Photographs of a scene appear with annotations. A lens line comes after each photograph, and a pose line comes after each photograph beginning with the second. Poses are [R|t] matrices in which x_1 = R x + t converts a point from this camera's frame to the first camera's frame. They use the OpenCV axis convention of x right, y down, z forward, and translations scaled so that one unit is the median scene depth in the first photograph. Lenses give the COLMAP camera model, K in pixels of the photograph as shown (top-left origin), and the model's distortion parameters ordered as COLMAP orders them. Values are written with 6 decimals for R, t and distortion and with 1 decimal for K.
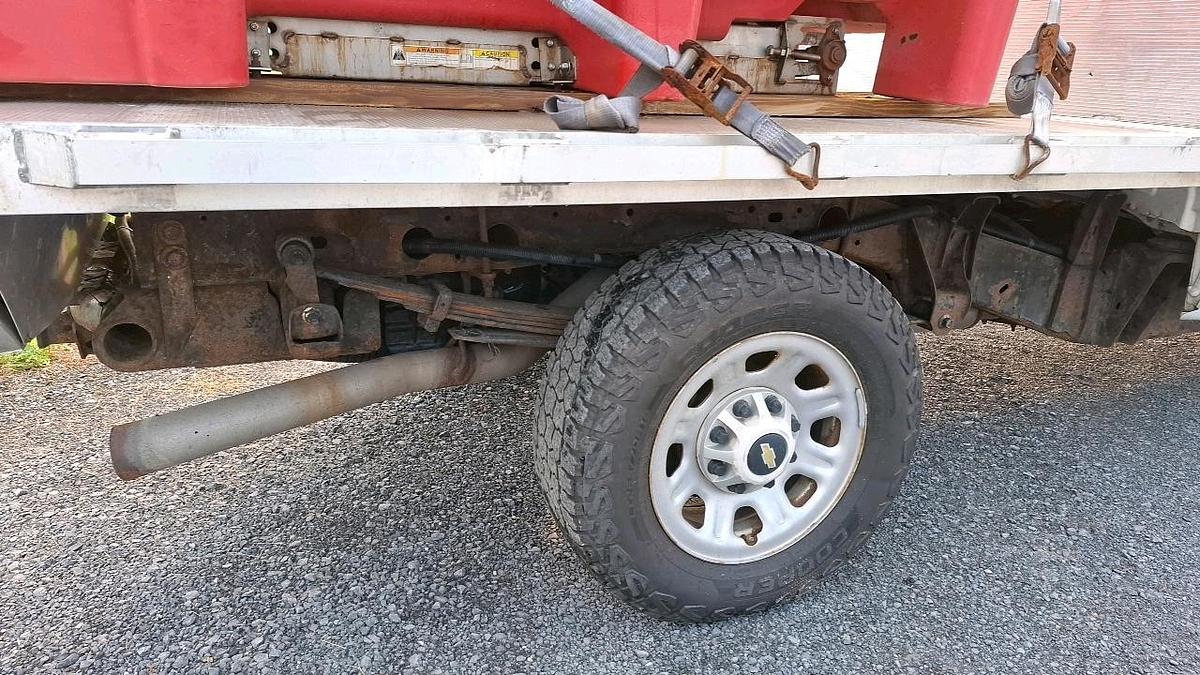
lens RADIAL K [[829.0, 0, 600.0], [0, 829.0, 337.5], [0, 0, 1]] dist [0.108411, -0.133364]
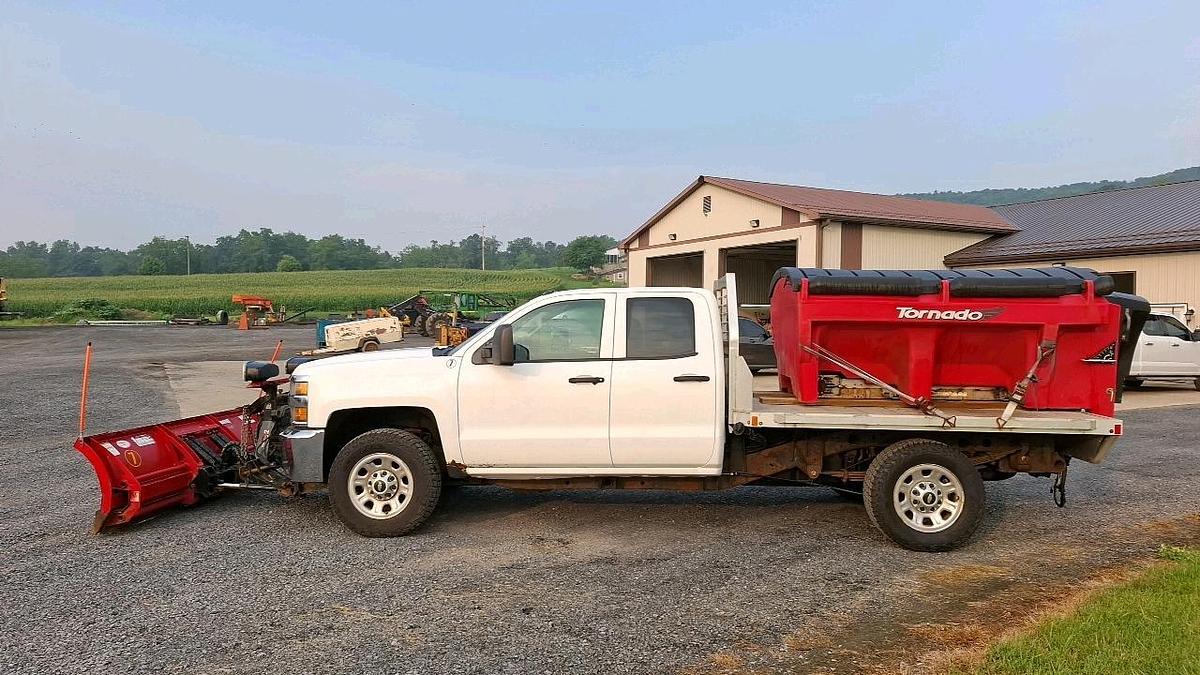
lens RADIAL K [[829.0, 0, 600.0], [0, 829.0, 337.5], [0, 0, 1]] dist [0.108411, -0.133364]
pose [[0.902797, -0.023576, -0.429419, 0.494484], [-0.110850, 0.952002, -0.285315, 0.676132], [0.415535, 0.305183, 0.856851, -2.964946]]
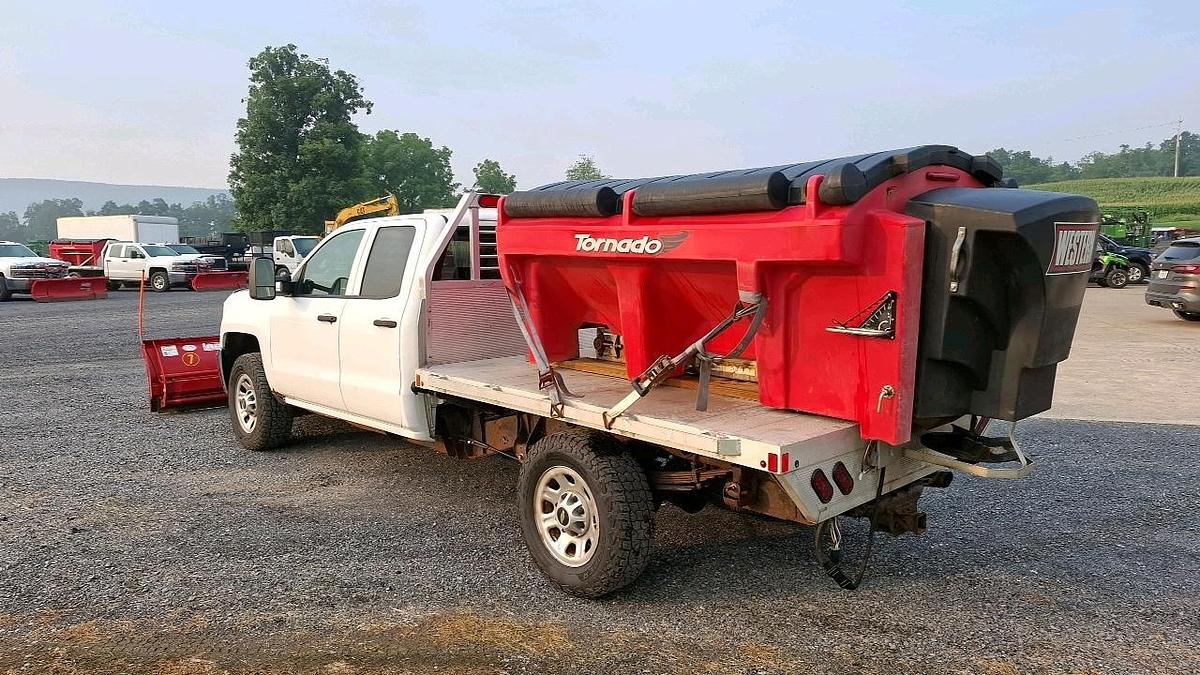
lens RADIAL K [[829.0, 0, 600.0], [0, 829.0, 337.5], [0, 0, 1]] dist [0.108411, -0.133364]
pose [[0.347986, 0.063808, -0.935326, 2.517998], [-0.281339, 0.958805, -0.039262, -0.306062], [0.894290, 0.276807, 0.351603, 0.067134]]
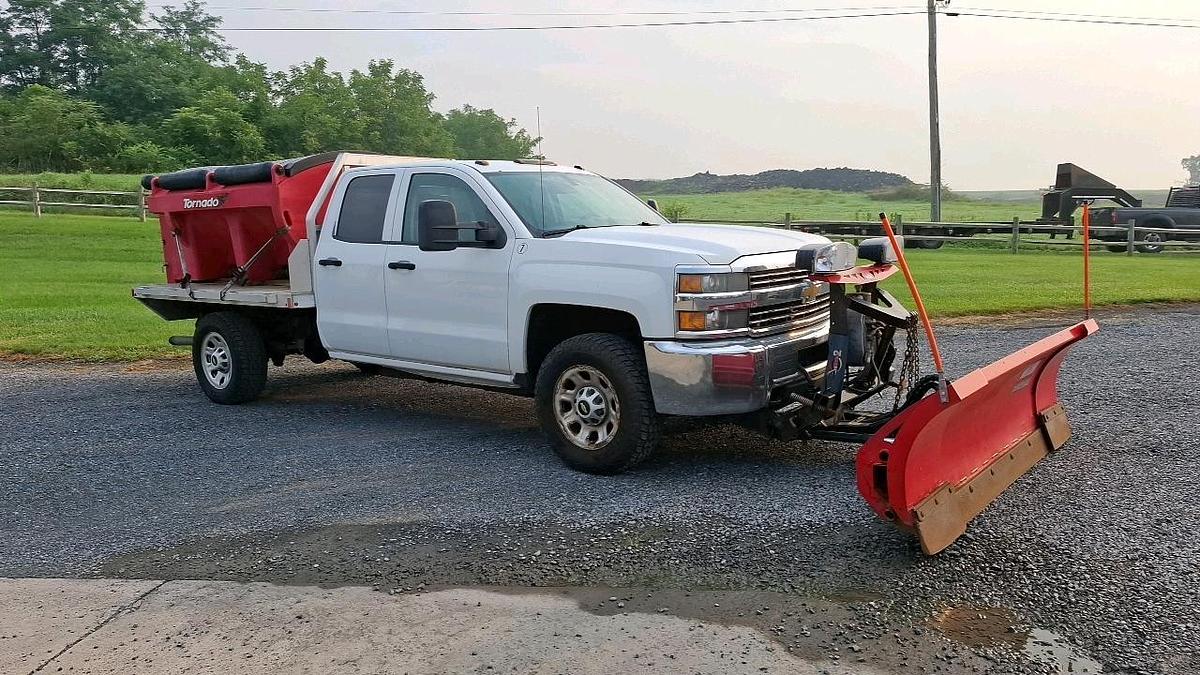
lens RADIAL K [[829.0, 0, 600.0], [0, 829.0, 337.5], [0, 0, 1]] dist [0.108411, -0.133364]
pose [[0.497775, 0.064271, -0.864921, 4.956202], [-0.222347, 0.973379, -0.055634, -0.179161], [0.838320, 0.220006, 0.498815, 0.455518]]
